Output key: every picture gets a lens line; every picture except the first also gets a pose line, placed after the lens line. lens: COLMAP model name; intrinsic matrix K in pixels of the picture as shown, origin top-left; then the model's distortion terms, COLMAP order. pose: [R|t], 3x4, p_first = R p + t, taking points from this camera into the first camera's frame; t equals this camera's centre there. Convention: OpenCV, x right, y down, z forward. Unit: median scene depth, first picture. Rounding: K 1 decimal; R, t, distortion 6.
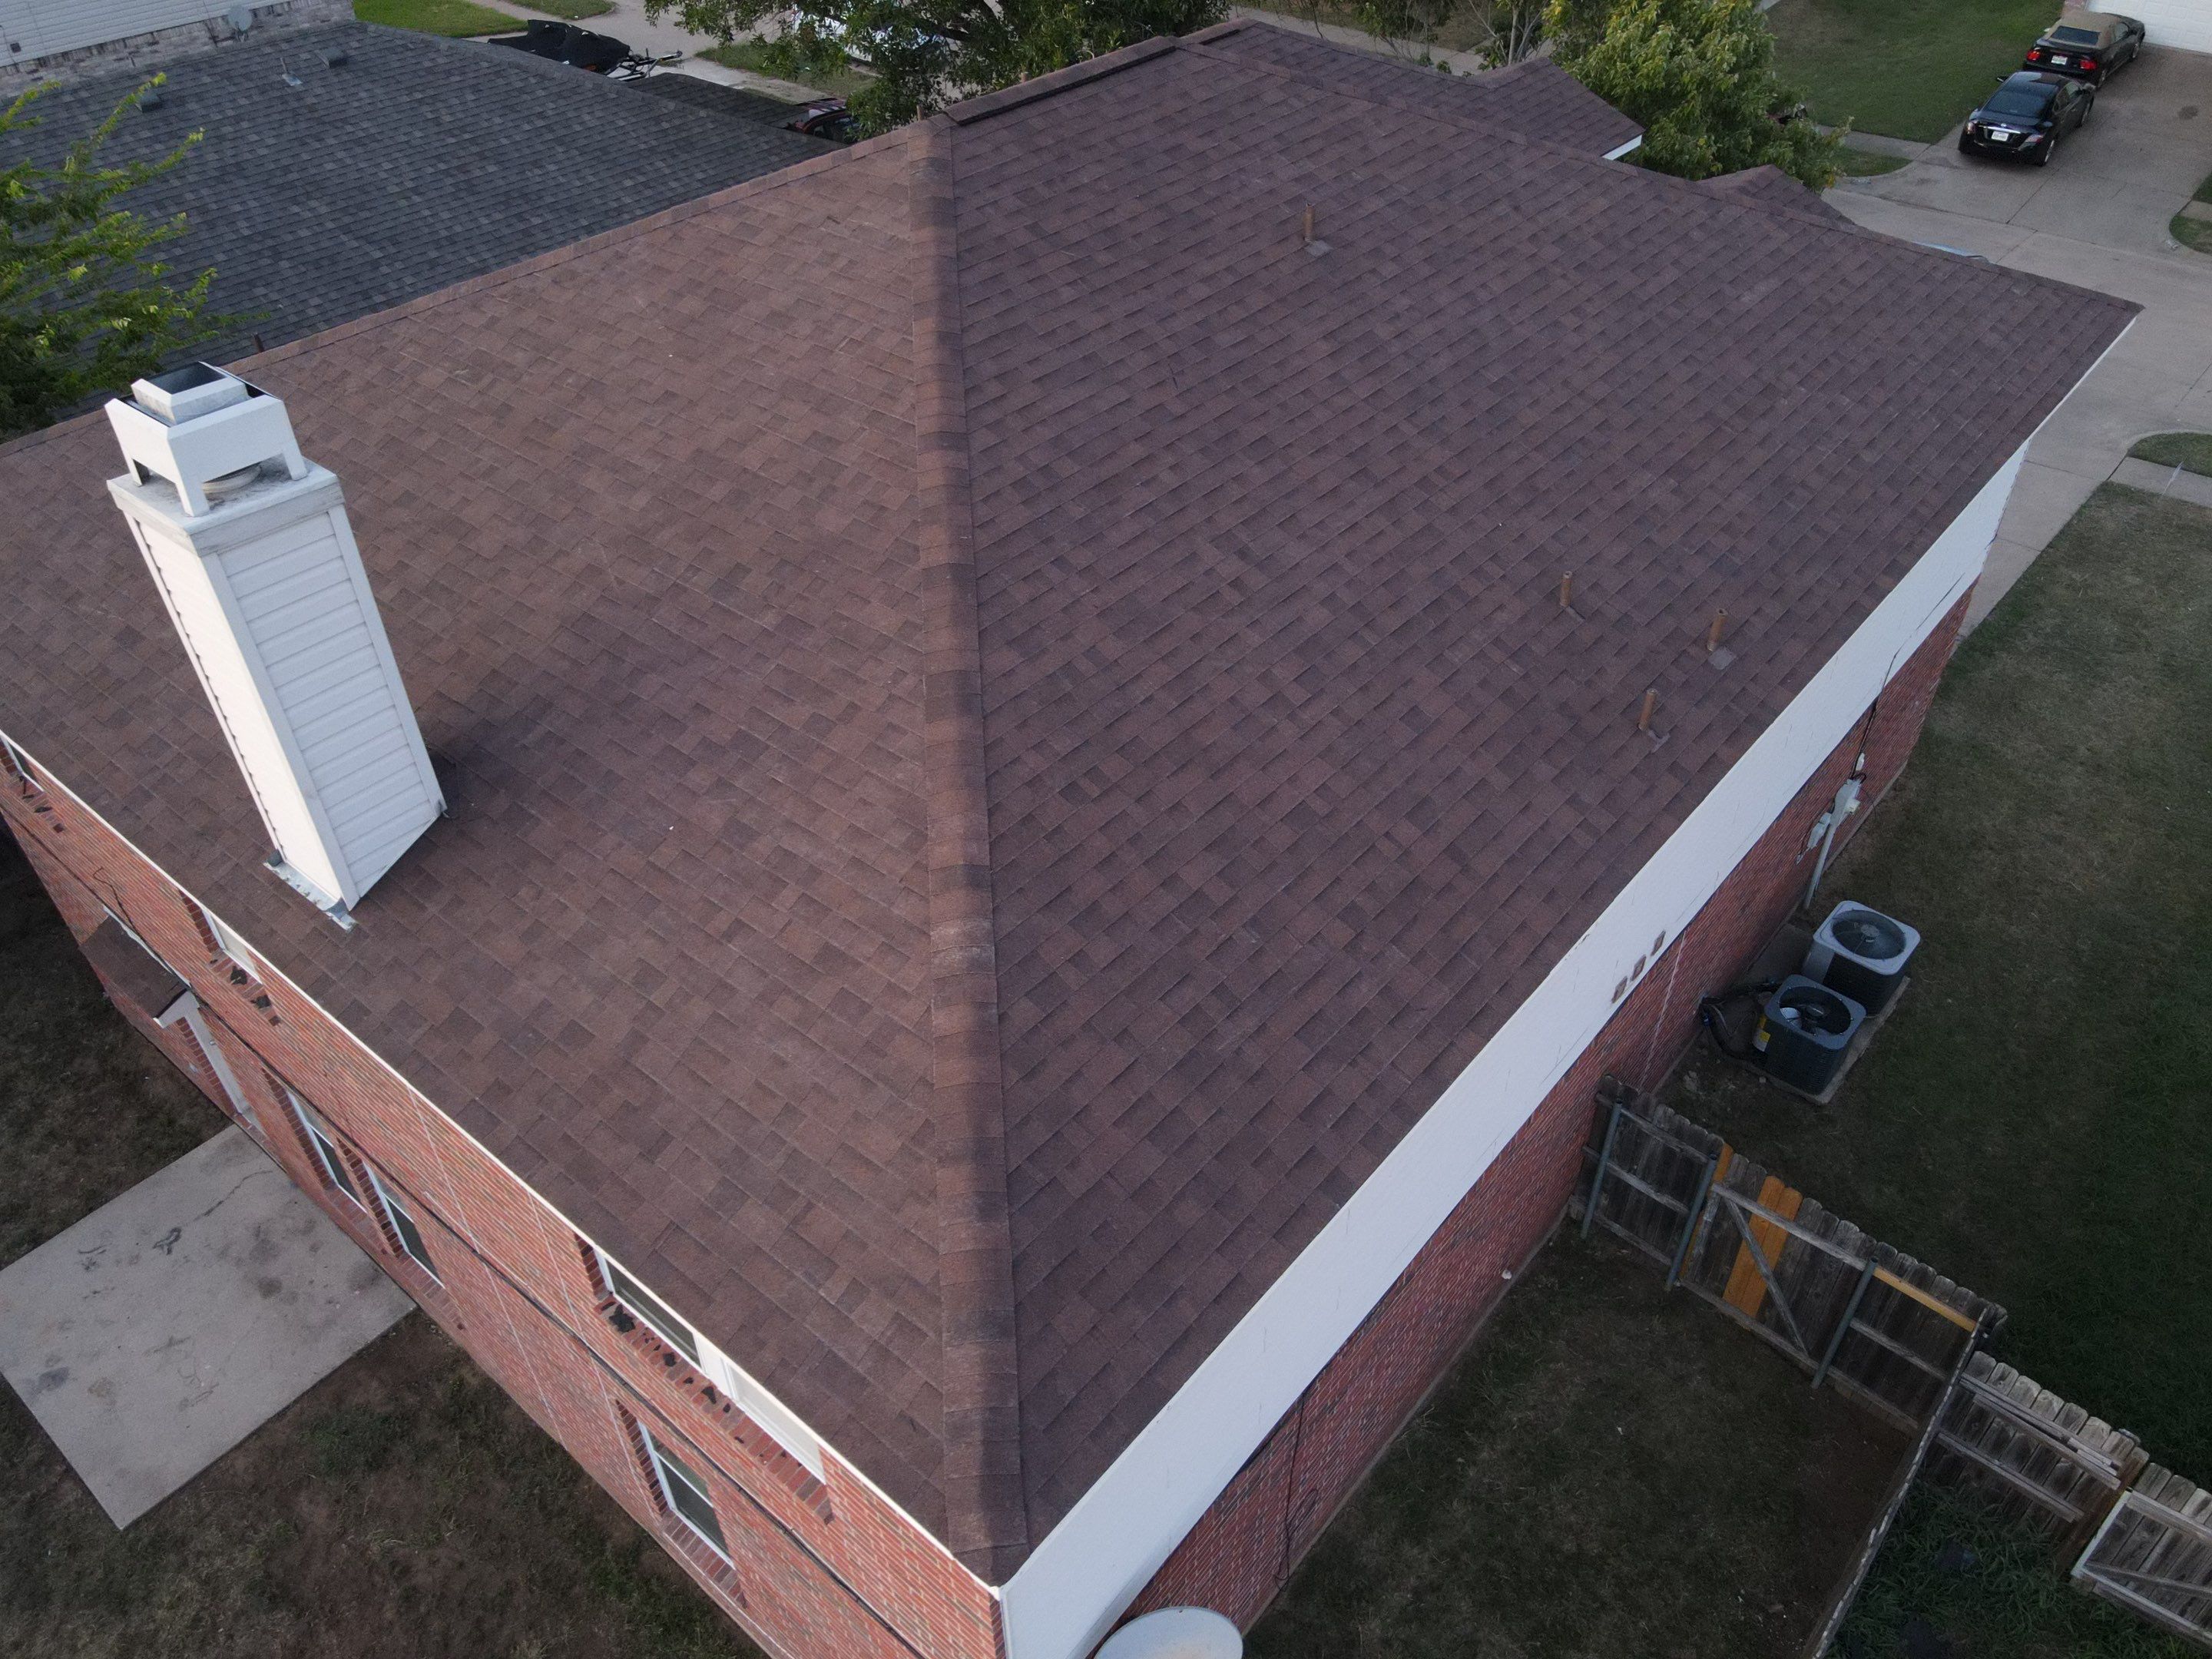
lens RADIAL K [[1619.6, 0, 1121.6], [0, 1619.6, 822.9], [0, 0, 1]] dist [0.015202, -0.005524]
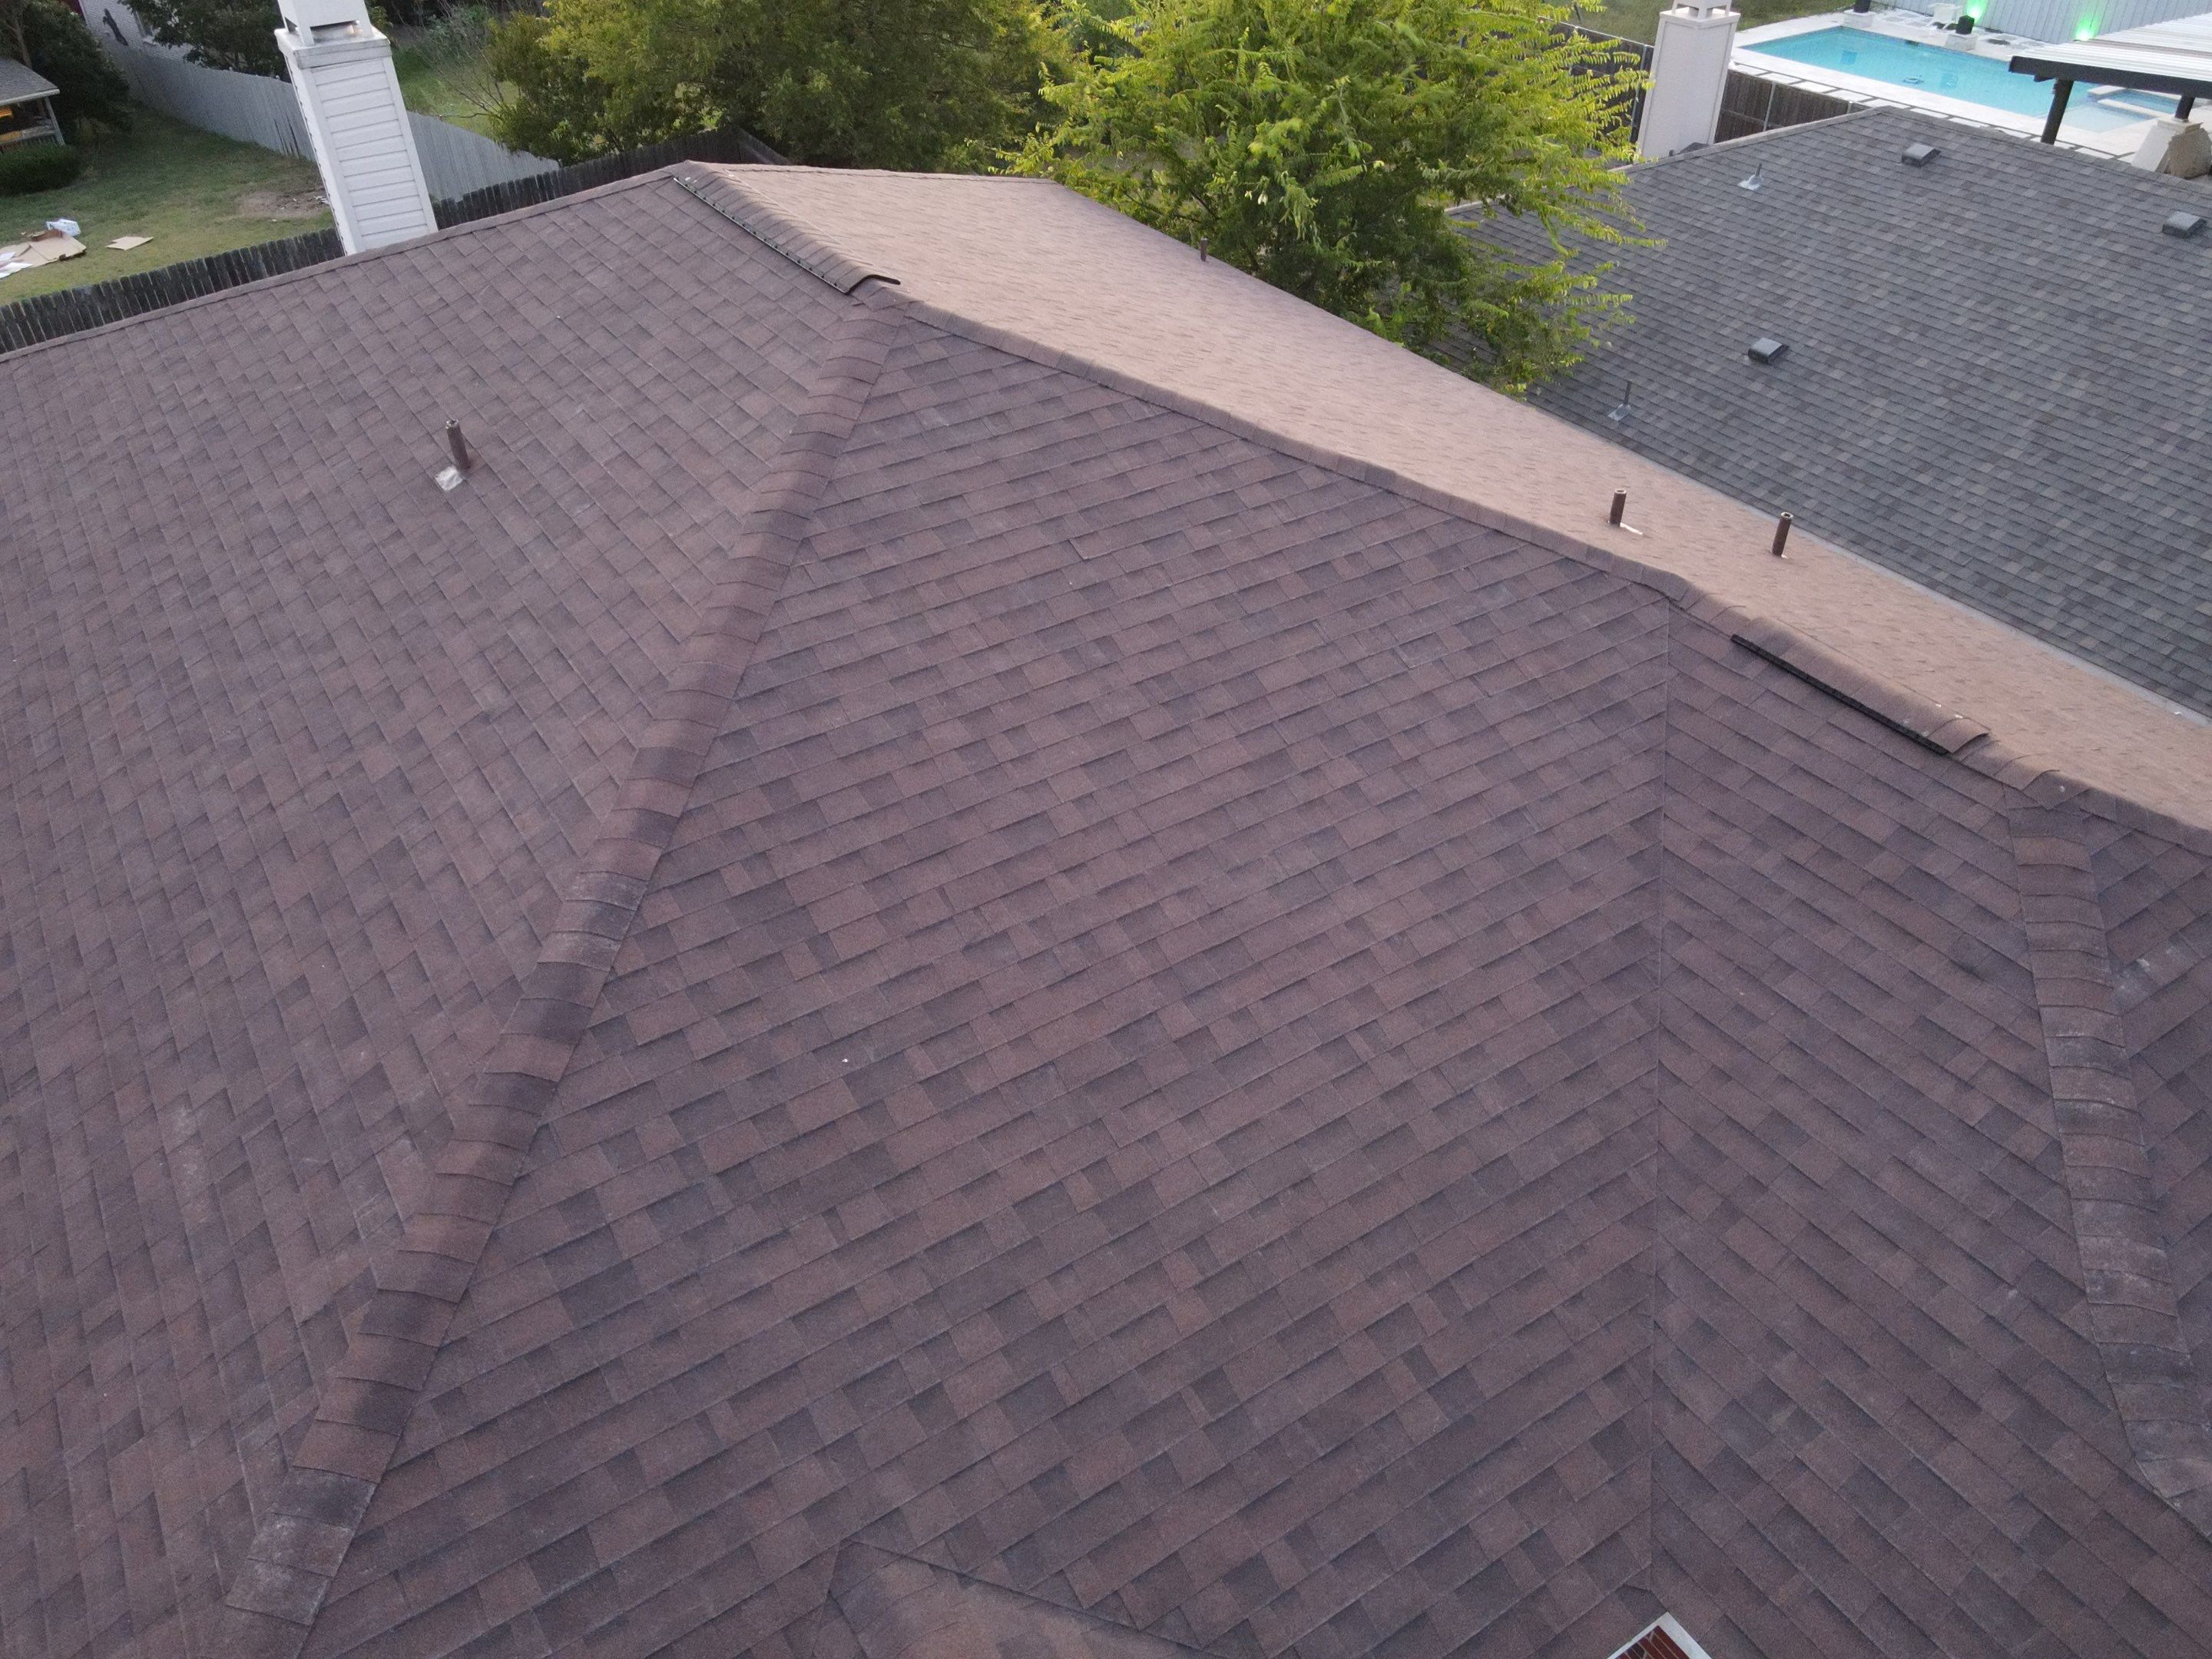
lens RADIAL K [[1619.6, 0, 1110.1], [0, 1619.6, 831.3], [0, 0, 1]] dist [0.015202, -0.005524]
pose [[-0.295424, 0.595109, -0.747375, 0.832522], [-0.598087, 0.494827, 0.630427, -1.127744], [0.744994, 0.633239, 0.209743, 1.433128]]
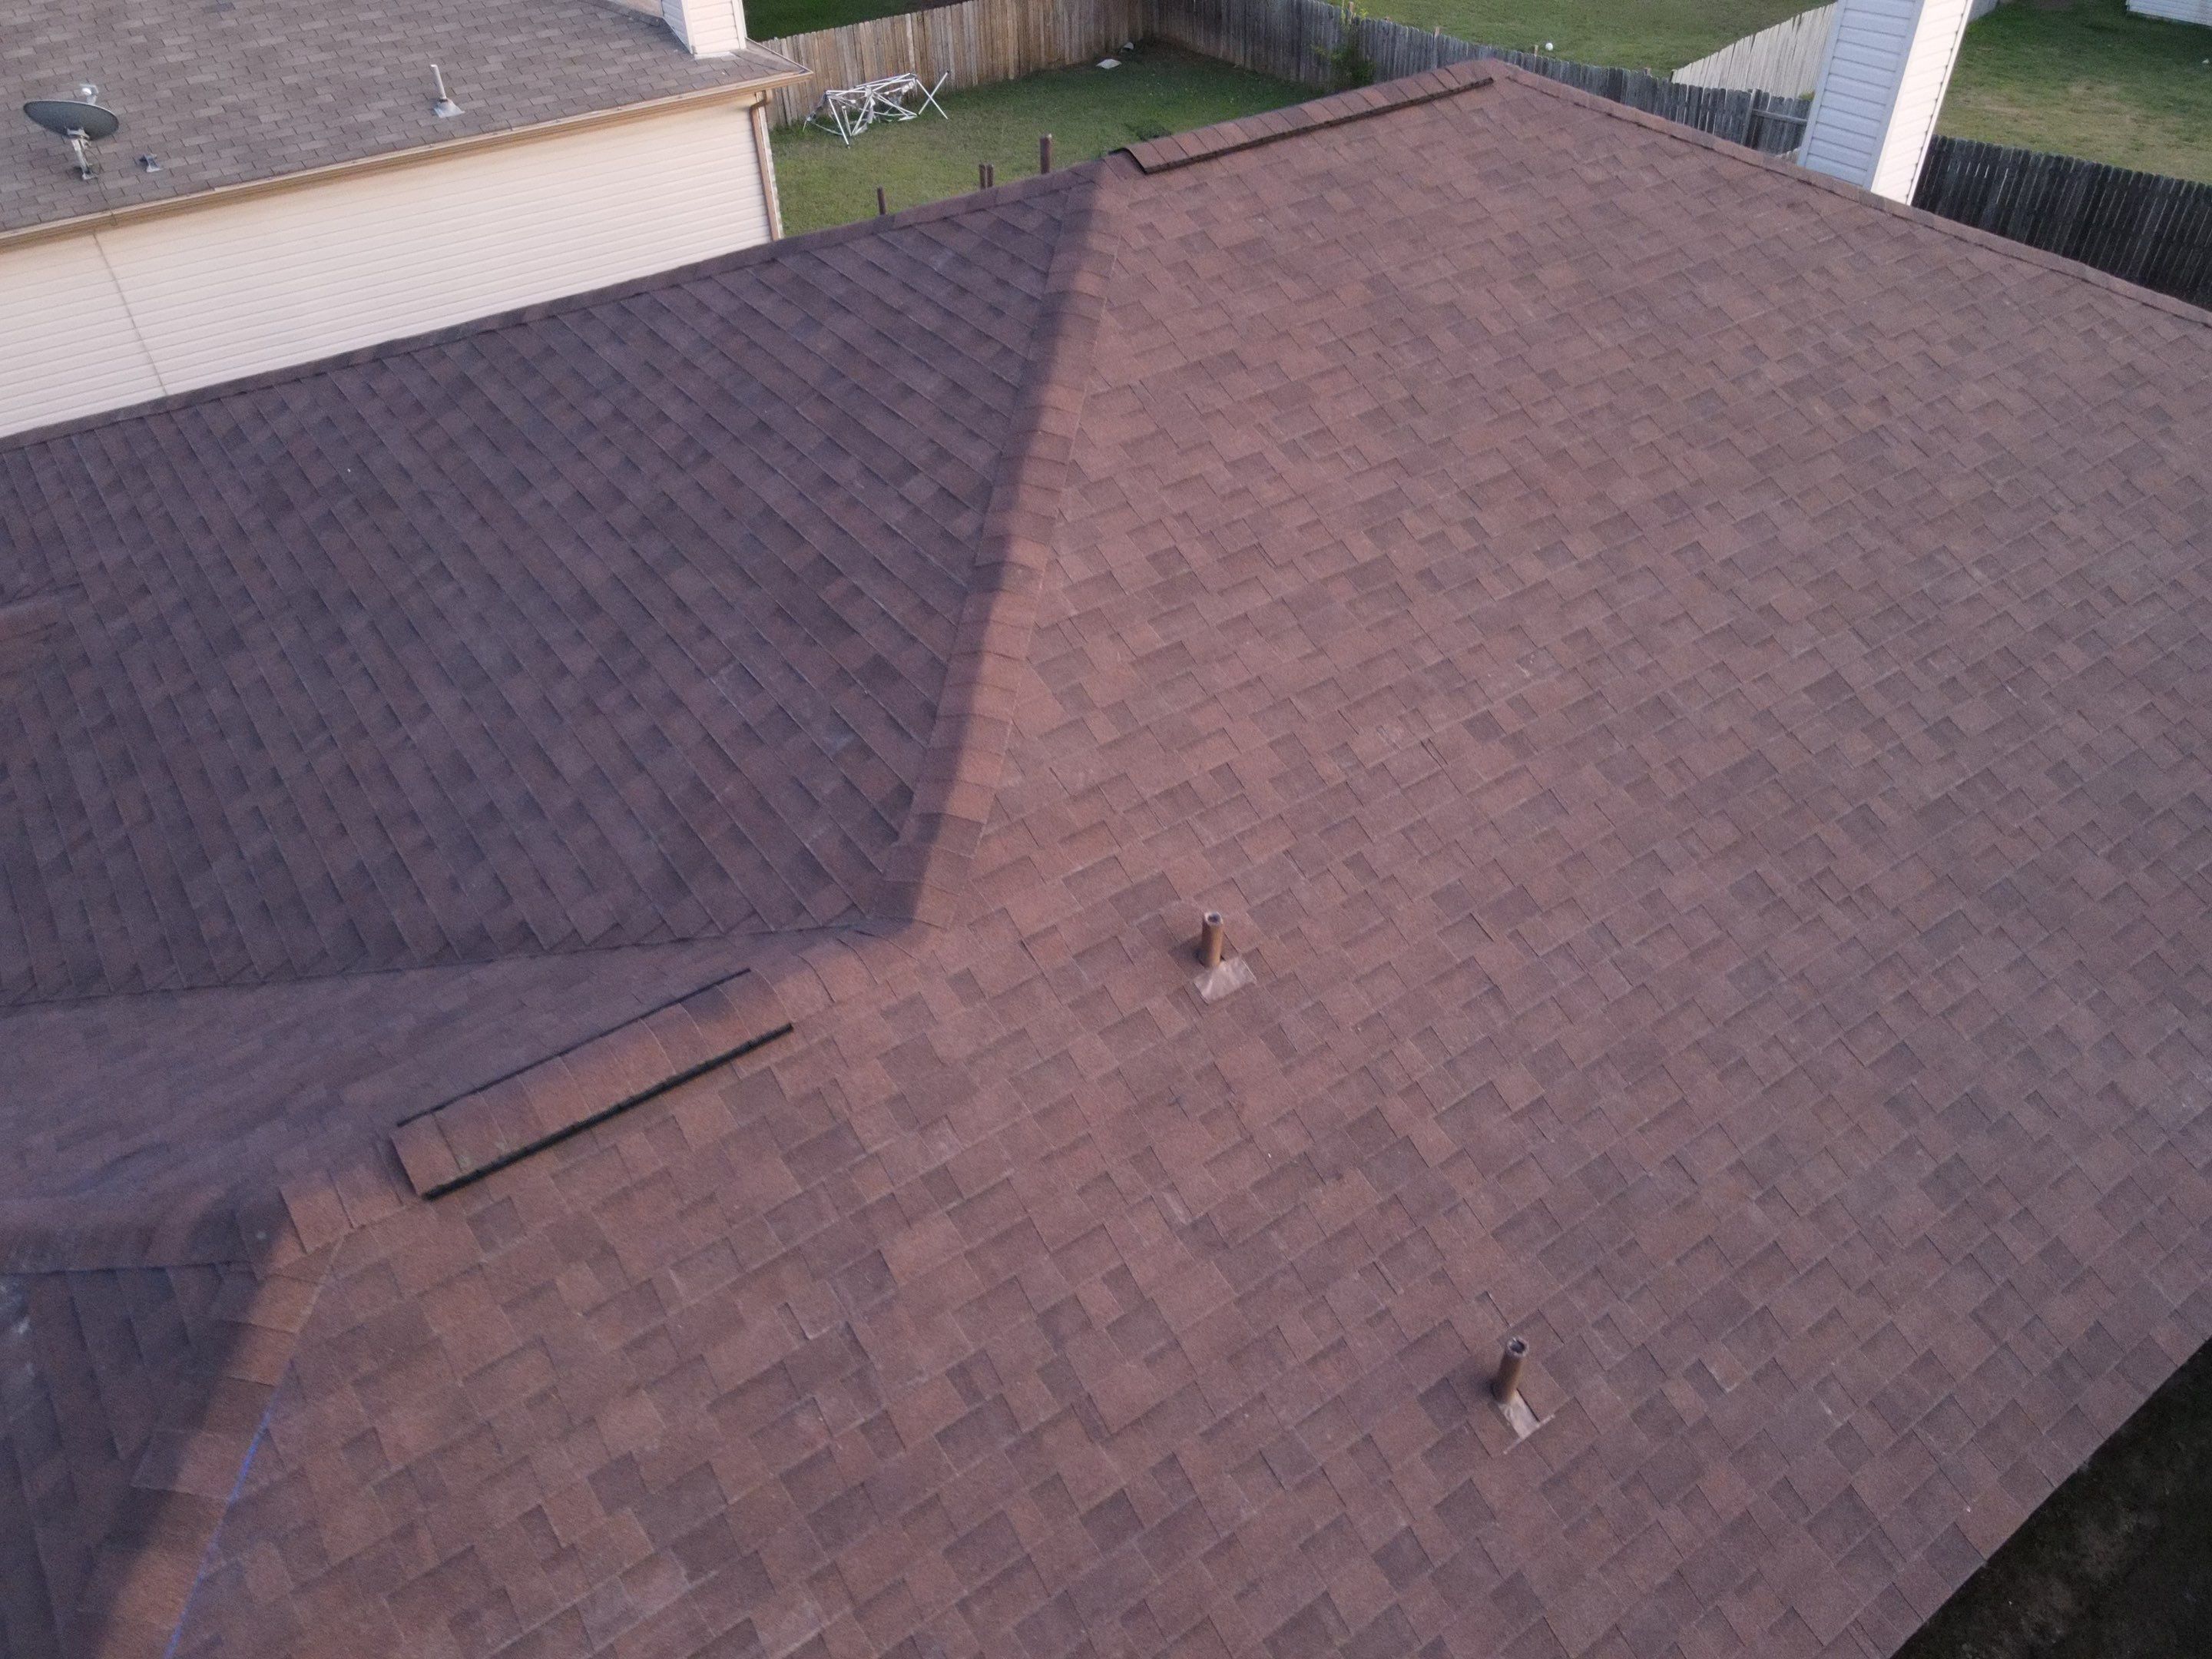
lens RADIAL K [[1619.6, 0, 1120.4], [0, 1619.6, 818.1], [0, 0, 1]] dist [0.015202, -0.005524]
pose [[-0.968355, -0.147811, 0.201099, -0.185631], [0.171630, 0.190600, 0.966548, -1.391444], [-0.181196, 0.970476, -0.159199, 1.800705]]
